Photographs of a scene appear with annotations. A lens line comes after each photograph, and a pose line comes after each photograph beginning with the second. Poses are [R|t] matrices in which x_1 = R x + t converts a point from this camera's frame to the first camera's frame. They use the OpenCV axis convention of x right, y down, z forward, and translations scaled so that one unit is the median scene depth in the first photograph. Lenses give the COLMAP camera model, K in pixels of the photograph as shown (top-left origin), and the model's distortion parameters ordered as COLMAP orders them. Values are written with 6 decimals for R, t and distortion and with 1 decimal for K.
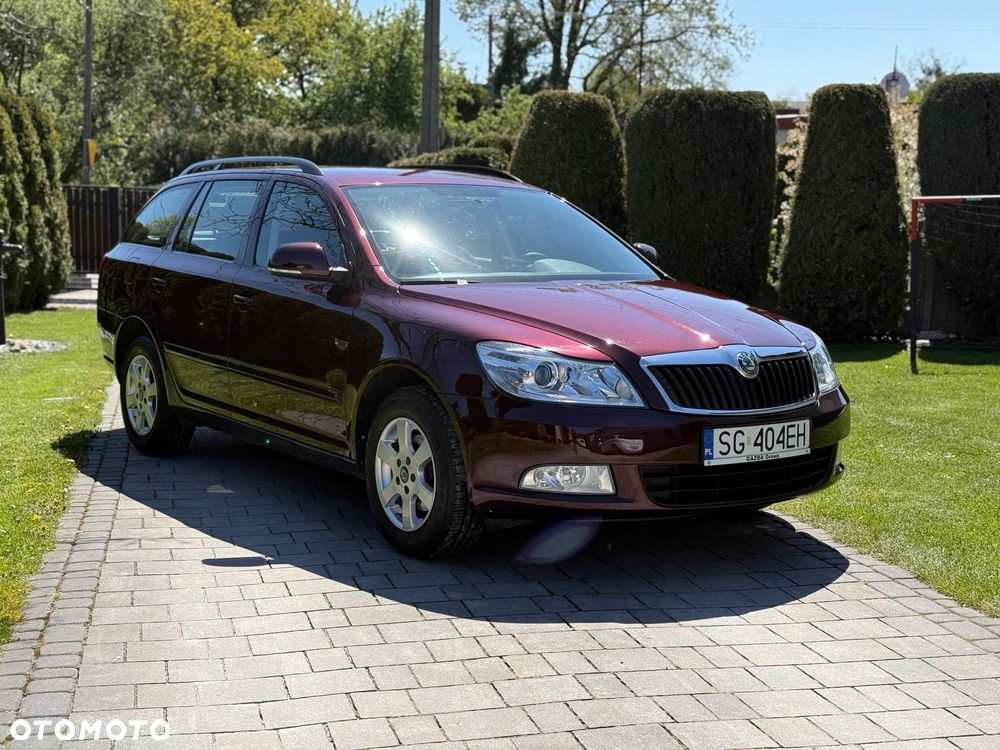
lens RADIAL K [[1382.1, 0, 496.5], [0, 1382.1, 391.9], [0, 0, 1]] dist [0.137316, -0.142328]
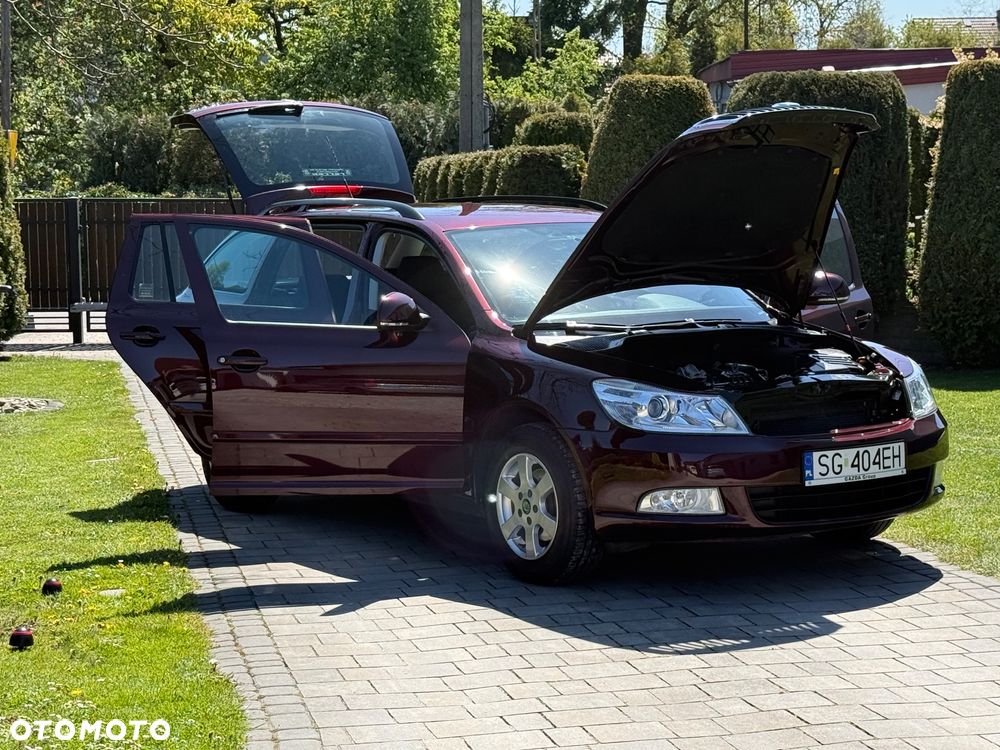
lens RADIAL K [[2070.3, 0, 509.7], [0, 2070.3, 394.6], [0, 0, 1]] dist [0.103259, 0.344700]
pose [[0.999277, -0.033178, -0.018586, -0.017702], [0.032600, 0.999001, -0.030553, 0.008225], [0.019582, 0.029925, 0.999360, -0.224446]]
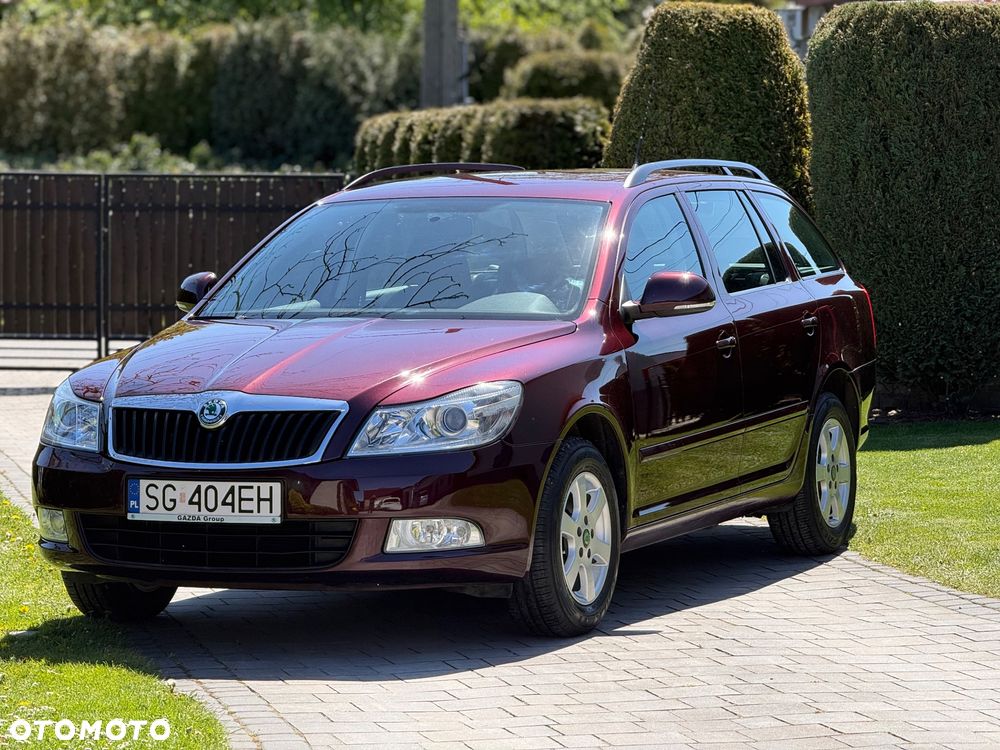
lens RADIAL K [[3514.9, 0, 500.0], [0, 3514.9, 375.0], [0, 0, 1]] dist [0.258397, -0.364177]
pose [[0.999715, -0.020625, -0.012045, -0.021222], [0.019703, 0.997194, -0.072224, 0.044896], [0.013501, 0.071966, 0.997316, -0.462559]]
